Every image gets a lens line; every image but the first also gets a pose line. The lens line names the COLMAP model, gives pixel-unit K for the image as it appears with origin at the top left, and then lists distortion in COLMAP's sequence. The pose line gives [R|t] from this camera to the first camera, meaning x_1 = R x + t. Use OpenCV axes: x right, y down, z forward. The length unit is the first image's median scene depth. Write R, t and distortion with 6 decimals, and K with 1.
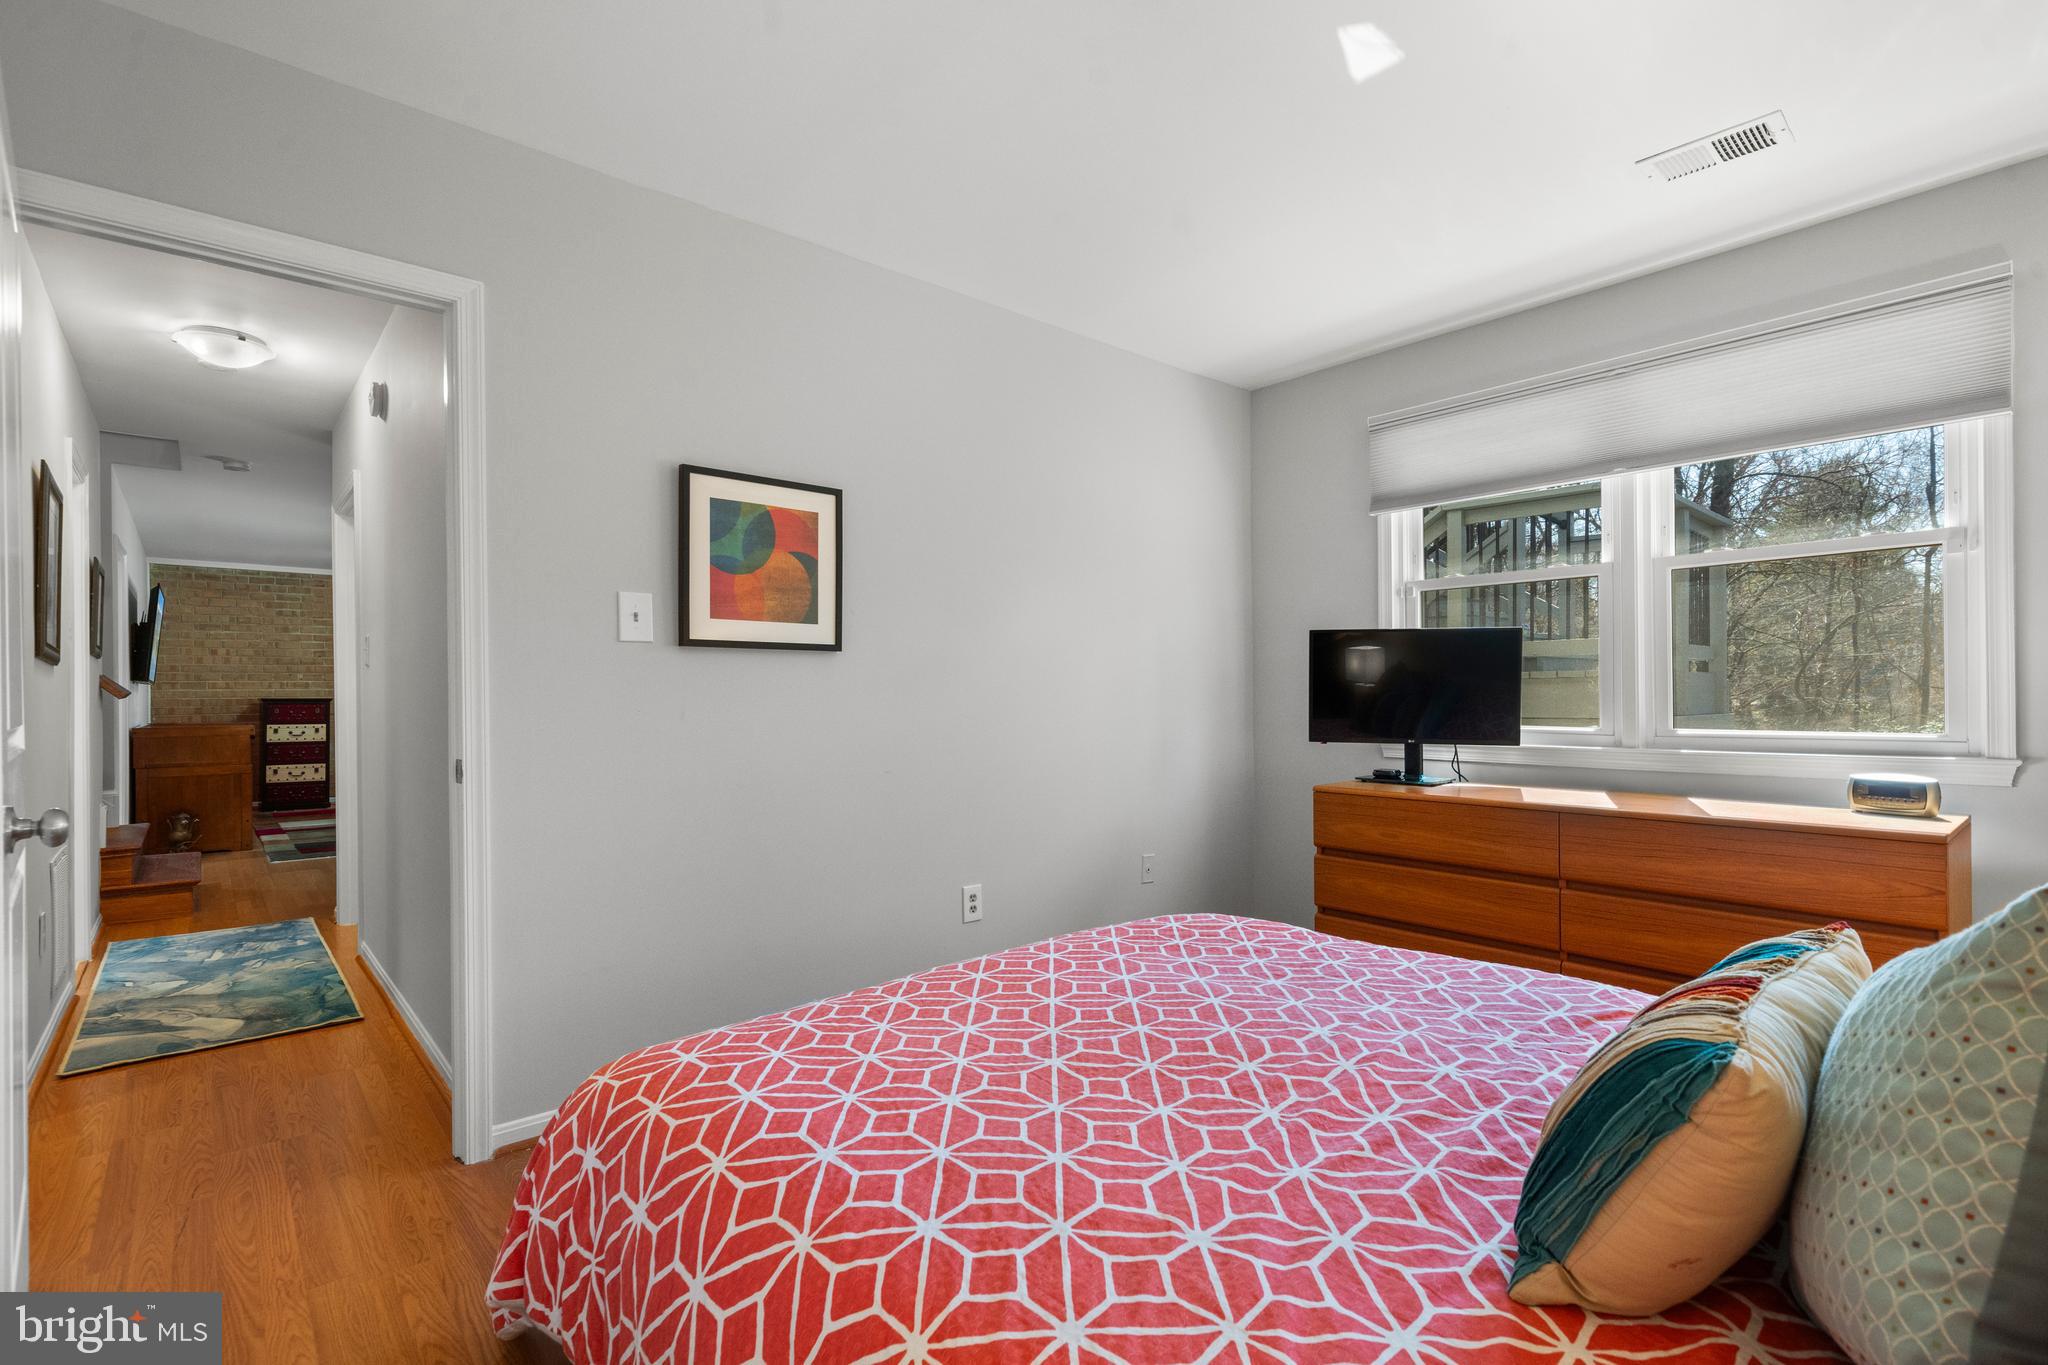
lens RADIAL K [[965.6, 0, 1027.5], [0, 965.6, 695.0], [0, 0, 1]] dist [0.008465, -0.001006]
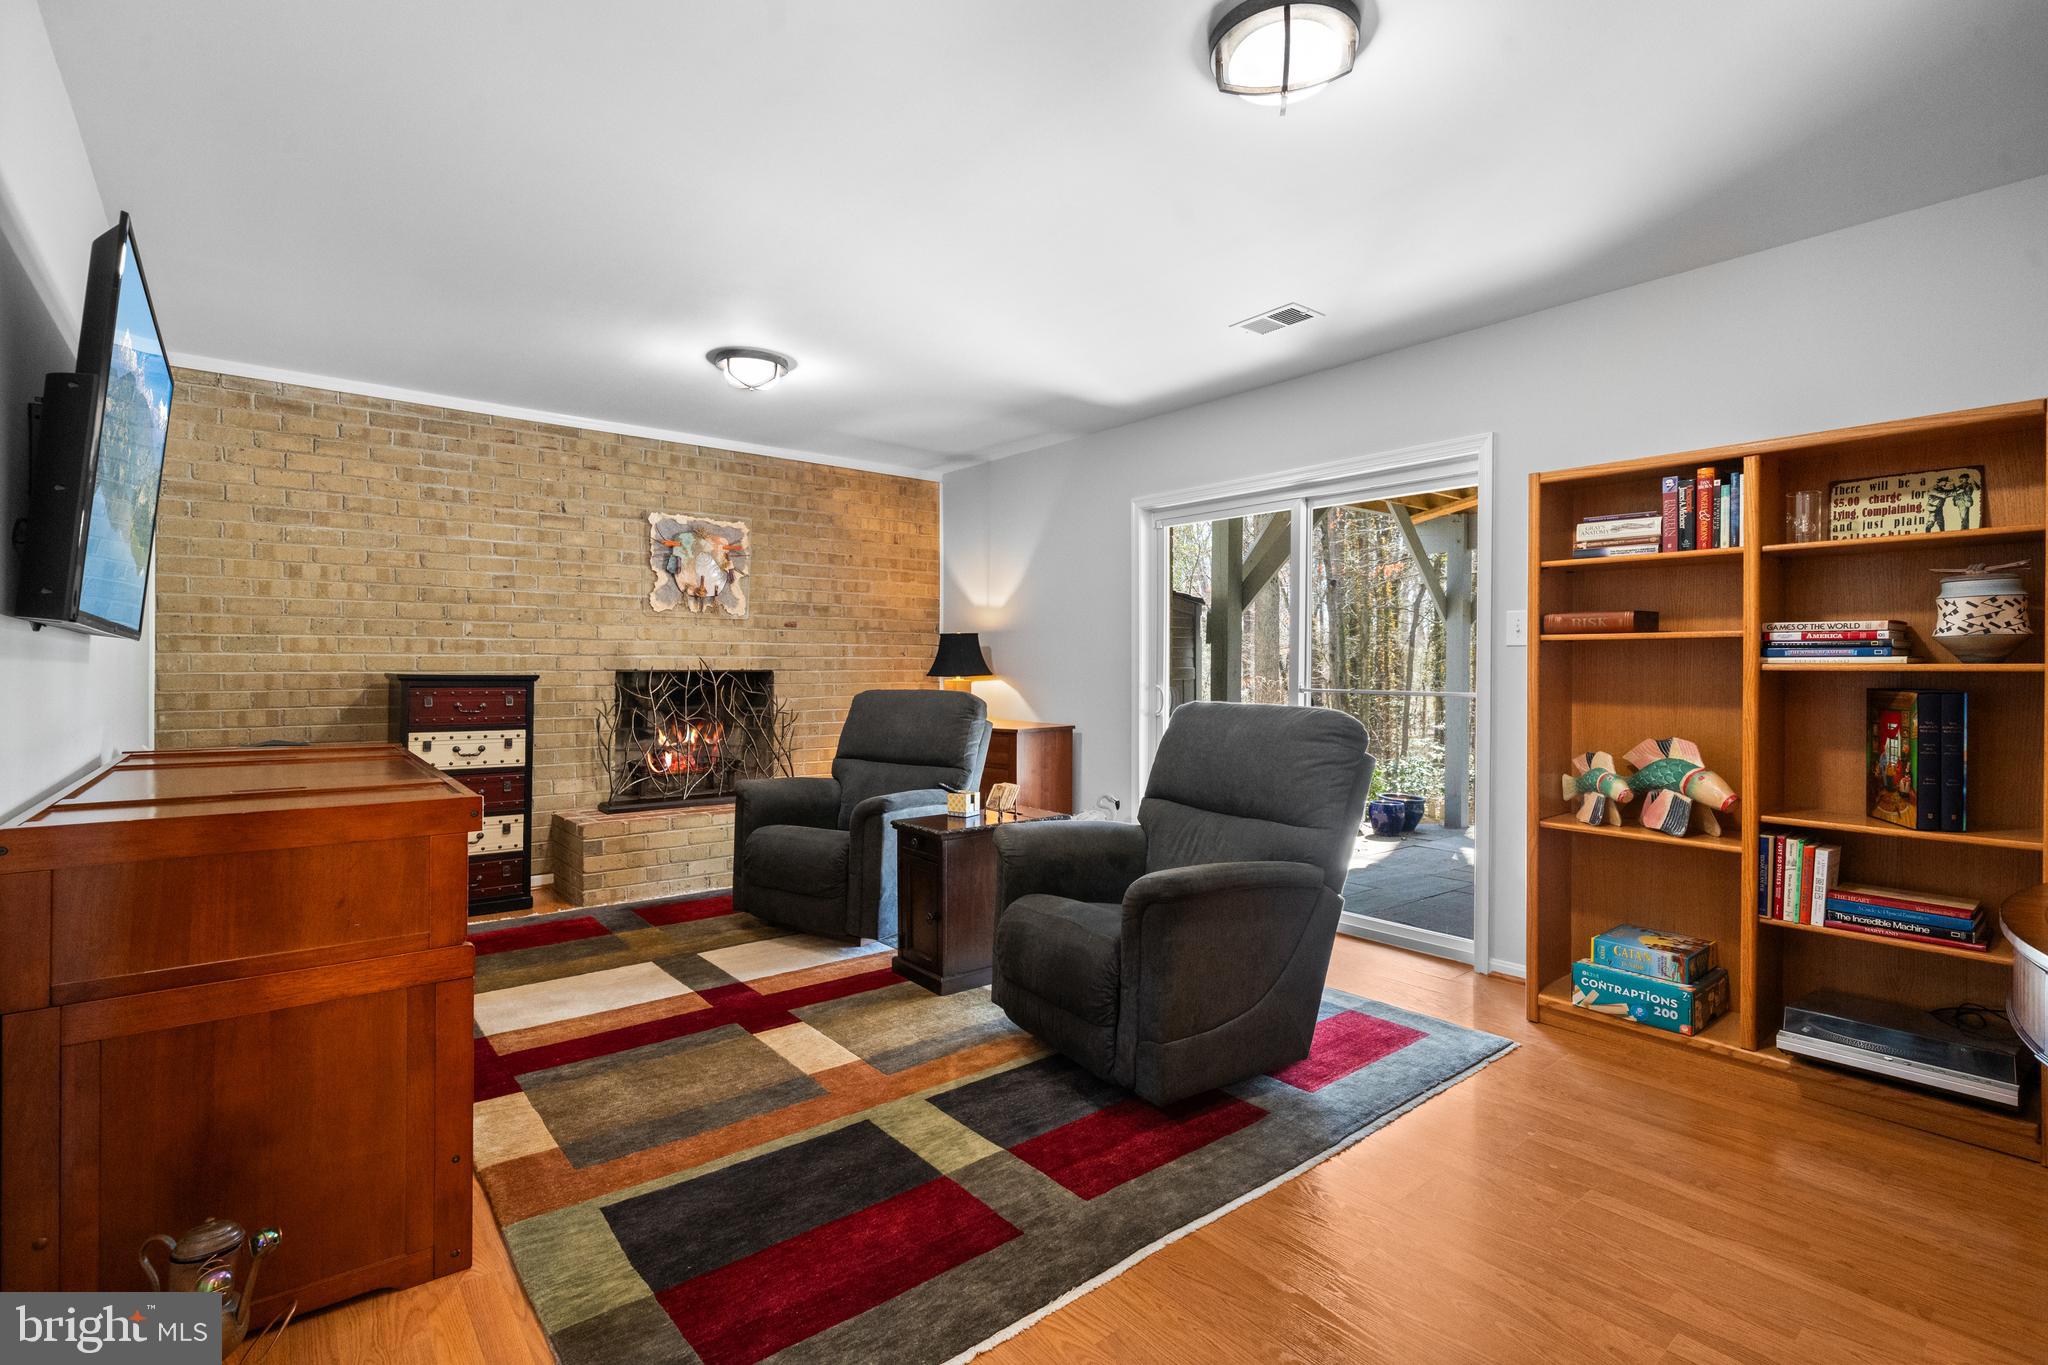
lens RADIAL K [[965.6, 0, 1026.7], [0, 965.6, 670.0], [0, 0, 1]] dist [0.008465, -0.001006]
pose [[0.999490, 0.008003, -0.030915, -0.464257], [-0.008083, 0.999964, -0.002480, 0.000393], [0.030894, 0.002729, 0.999519, 0.537283]]
